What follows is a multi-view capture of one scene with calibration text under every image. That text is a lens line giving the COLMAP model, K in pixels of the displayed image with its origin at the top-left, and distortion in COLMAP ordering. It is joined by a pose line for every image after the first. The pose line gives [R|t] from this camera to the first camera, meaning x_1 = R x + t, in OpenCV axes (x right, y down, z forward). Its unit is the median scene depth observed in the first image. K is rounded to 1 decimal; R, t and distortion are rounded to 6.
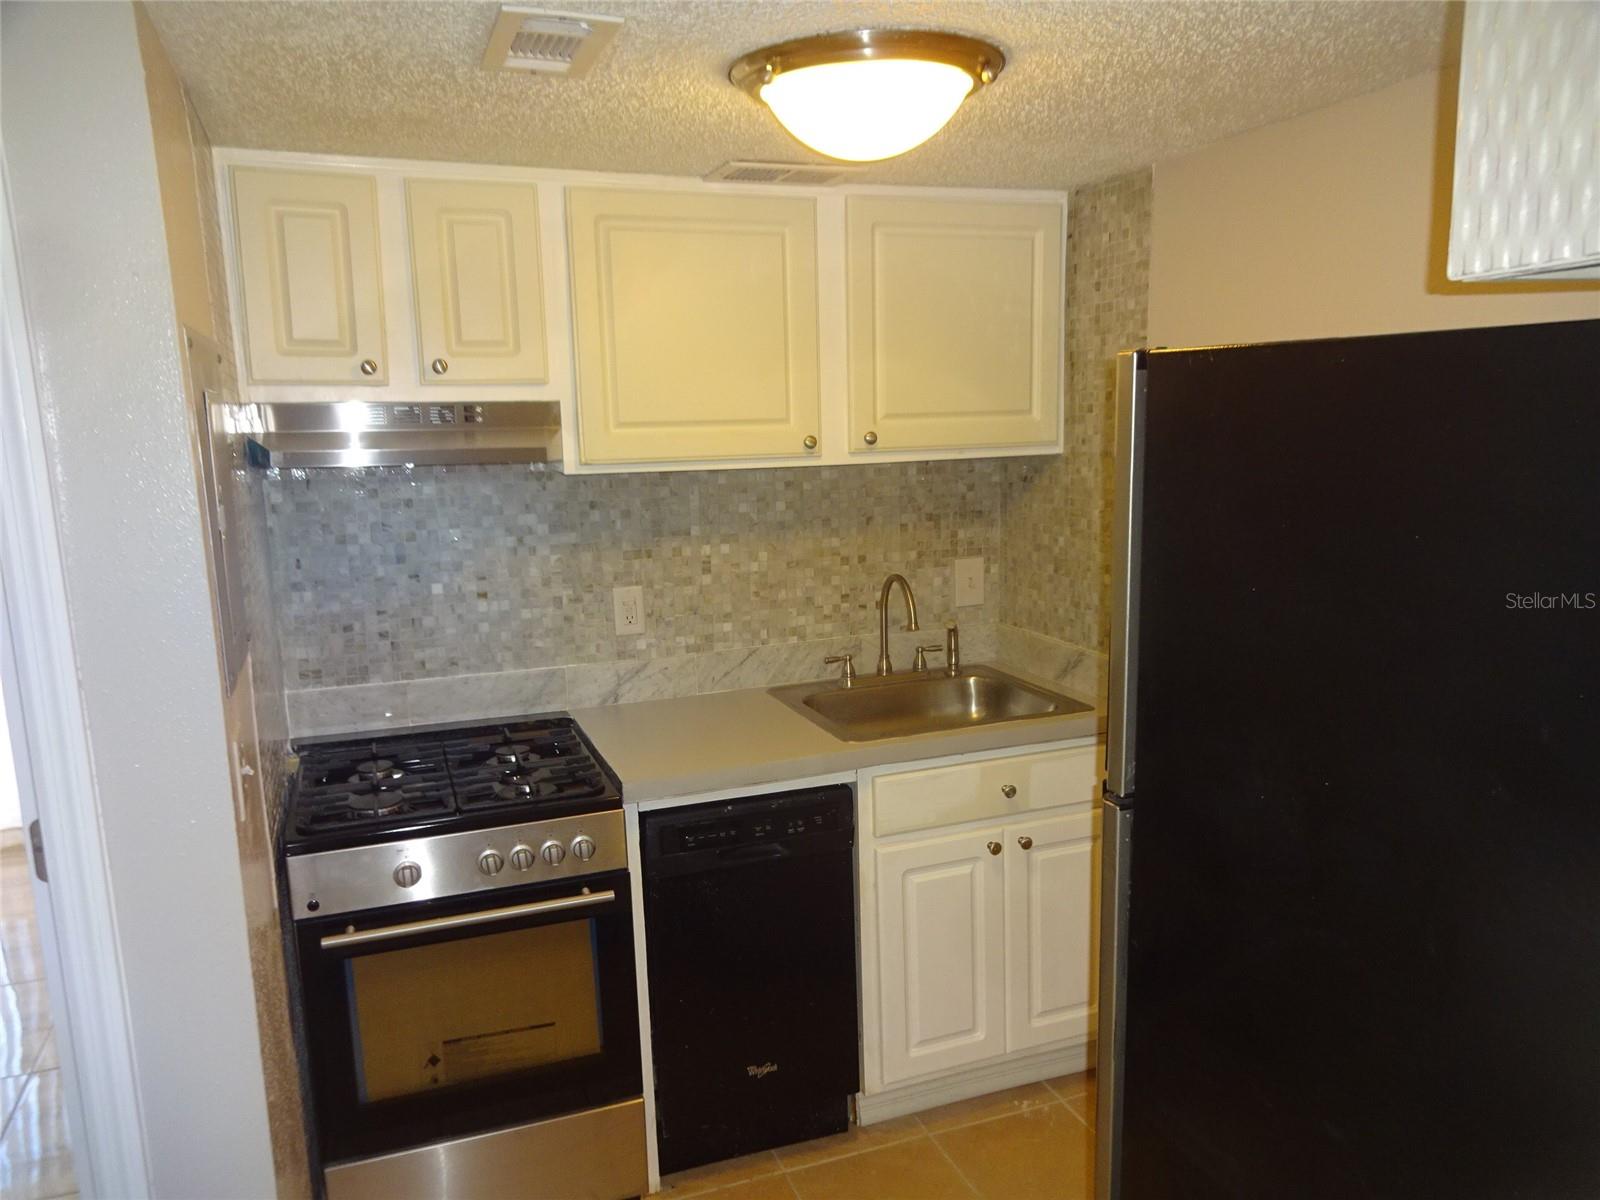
lens RADIAL K [[1172.1, 0, 798.5], [0, 1172.1, 618.8], [0, 0, 1]] dist [-0.000061, -0.007791]
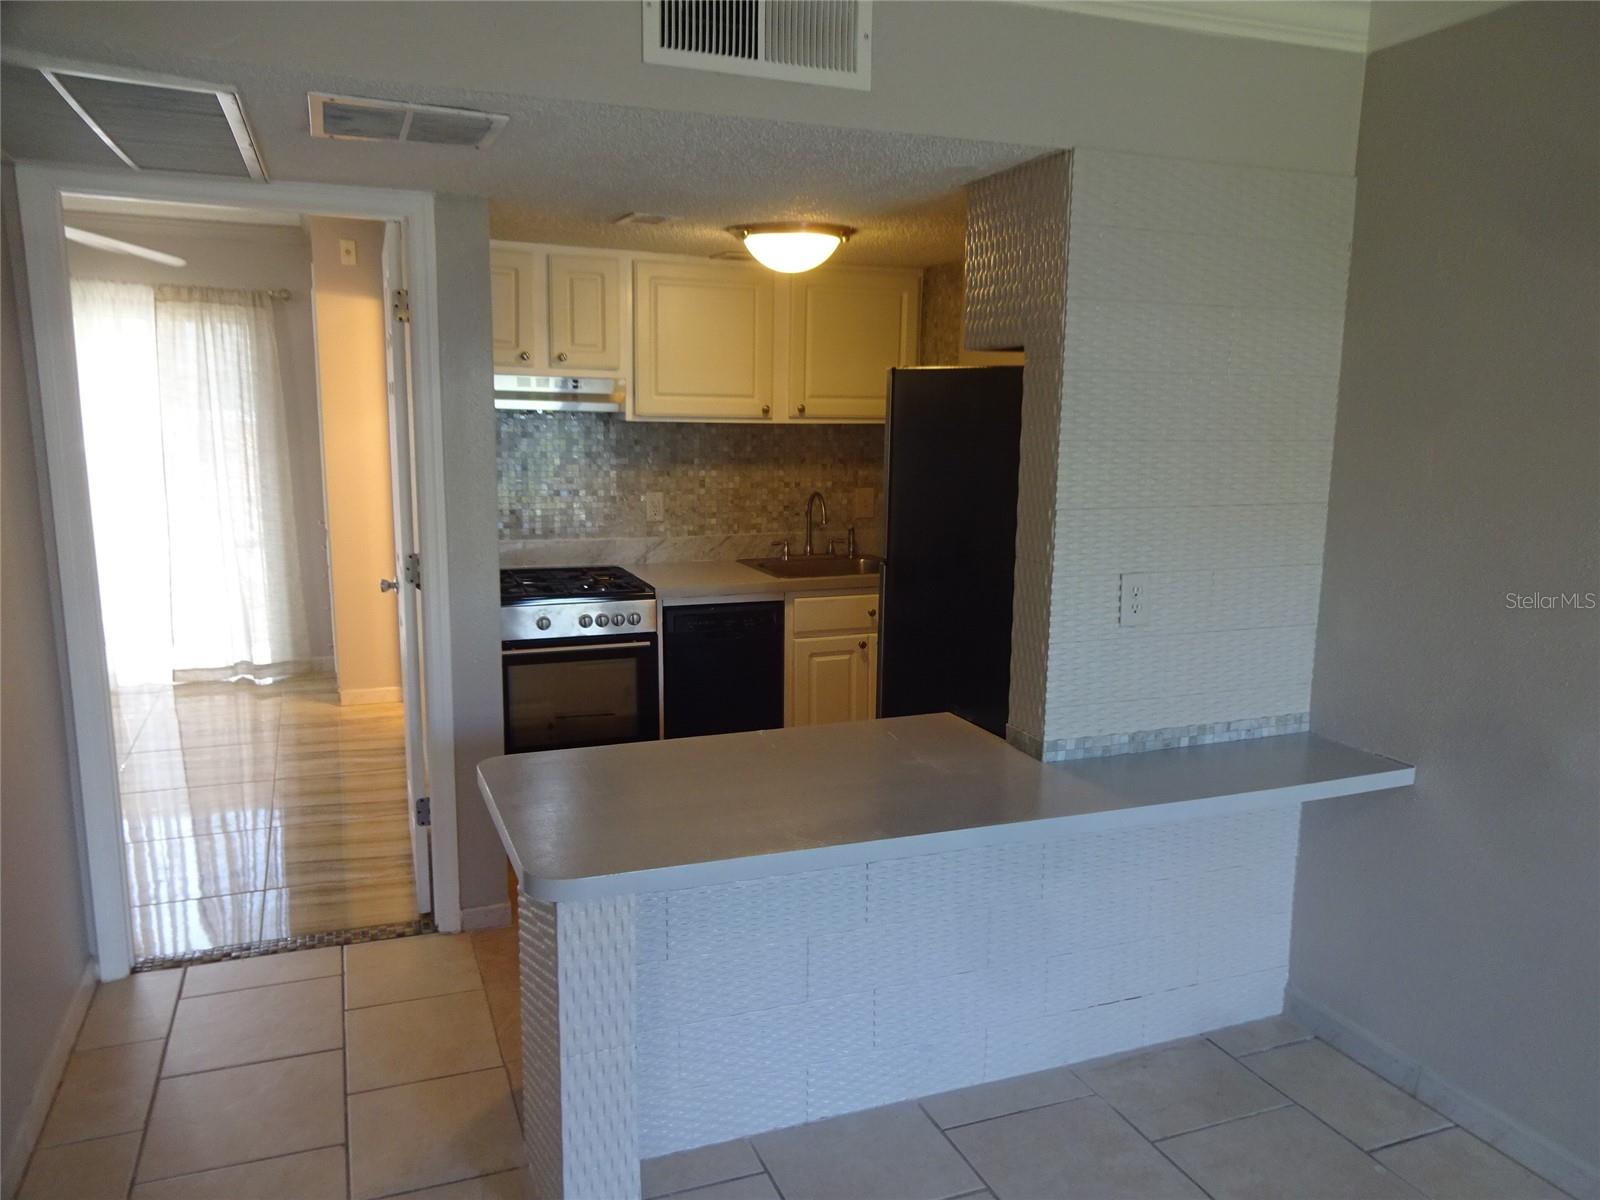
lens RADIAL K [[1172.1, 0, 798.5], [0, 1172.1, 618.8], [0, 0, 1]] dist [-0.000061, -0.007791]
pose [[0.999059, 0.037652, 0.021550, 0.029544], [-0.037813, 0.999259, 0.007133, 0.133088], [-0.021266, -0.007942, 0.999742, -0.676375]]
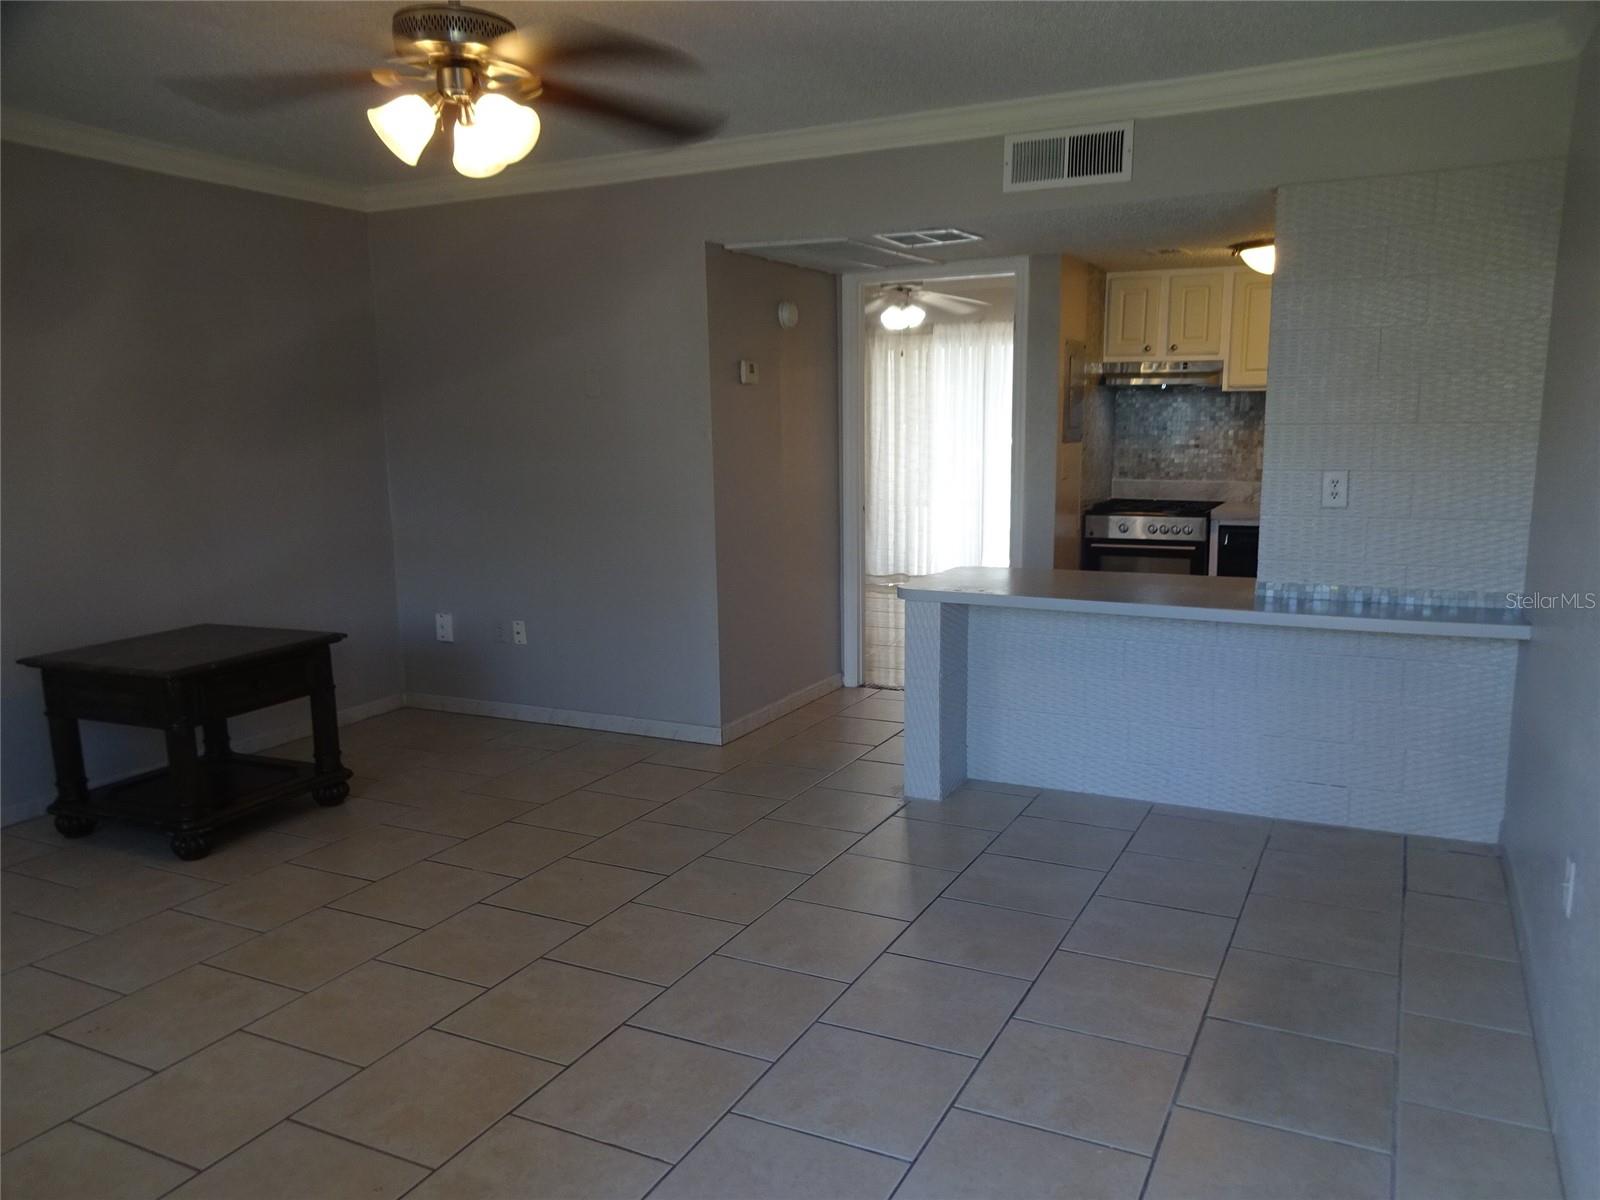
lens RADIAL K [[1172.1, 0, 798.5], [0, 1172.1, 618.8], [0, 0, 1]] dist [-0.000061, -0.007791]
pose [[0.669335, 0.142591, -0.729149, 0.908038], [-0.132296, 0.988600, 0.071885, 0.245708], [0.731087, 0.048349, 0.680569, -1.093442]]
